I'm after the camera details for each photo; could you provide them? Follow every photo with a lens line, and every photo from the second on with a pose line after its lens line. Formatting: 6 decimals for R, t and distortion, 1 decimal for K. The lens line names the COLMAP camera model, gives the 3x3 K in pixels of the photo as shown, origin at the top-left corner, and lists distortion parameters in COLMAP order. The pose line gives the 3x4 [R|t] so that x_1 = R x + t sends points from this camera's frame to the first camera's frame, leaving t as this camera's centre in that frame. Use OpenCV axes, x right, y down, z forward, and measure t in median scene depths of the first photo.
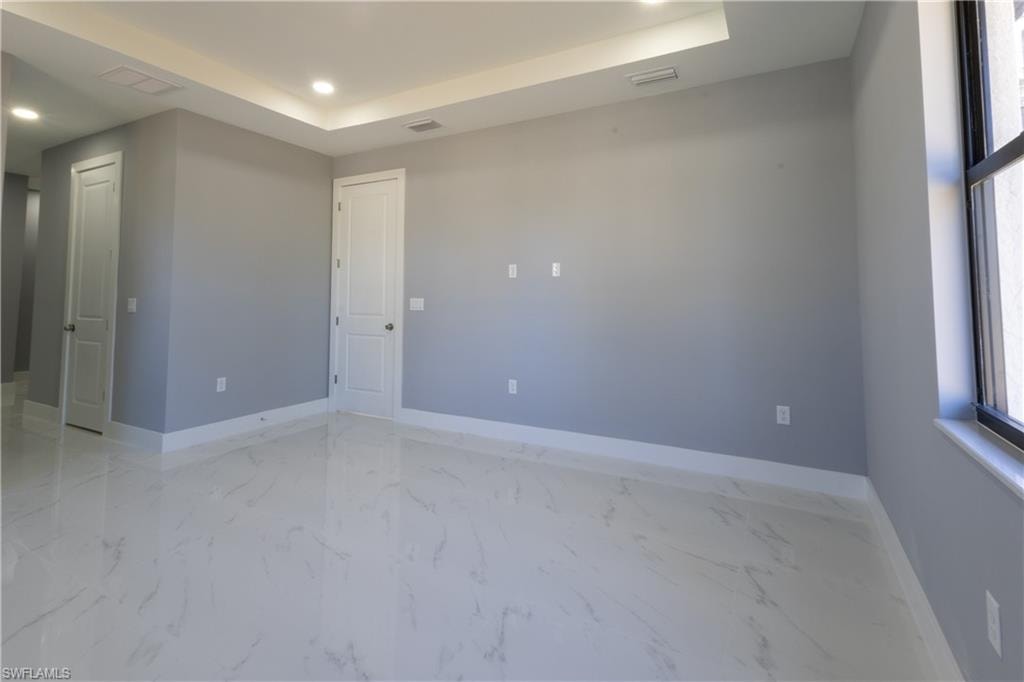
lens RADIAL K [[485.6, 0, 523.8], [0, 485.6, 298.0], [0, 0, 1]] dist [0.027461, -0.000220]
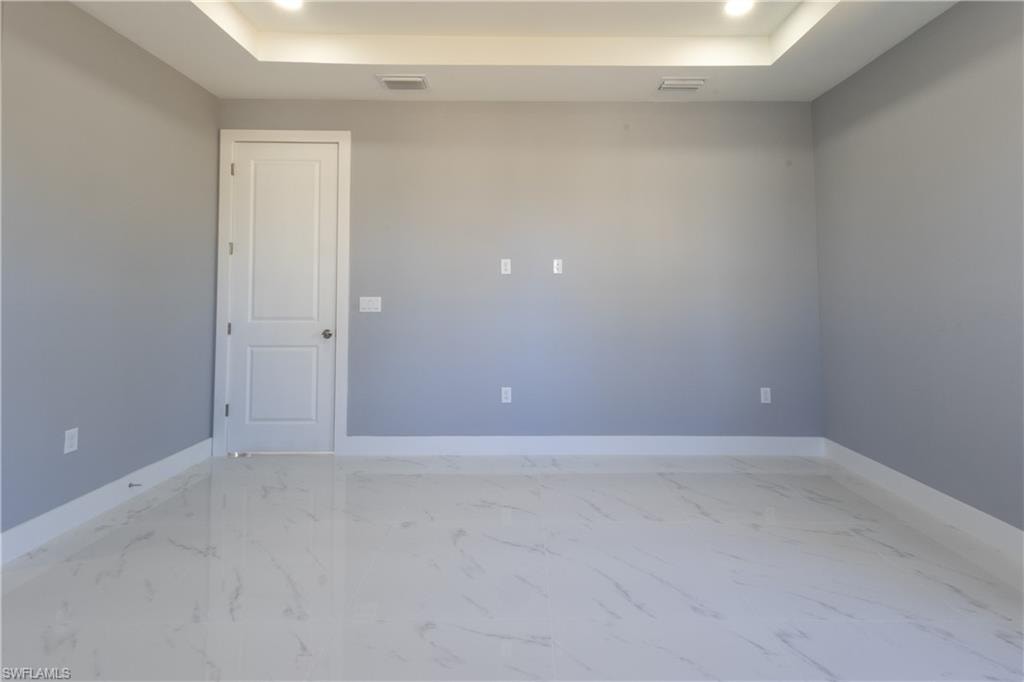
lens RADIAL K [[485.6, 0, 523.8], [0, 485.6, 298.0], [0, 0, 1]] dist [0.027461, -0.000220]
pose [[0.876668, -0.005933, 0.481059, -0.379503], [0.000686, 0.999938, 0.011081, -0.006313], [-0.481096, -0.009384, 0.876618, 0.173266]]
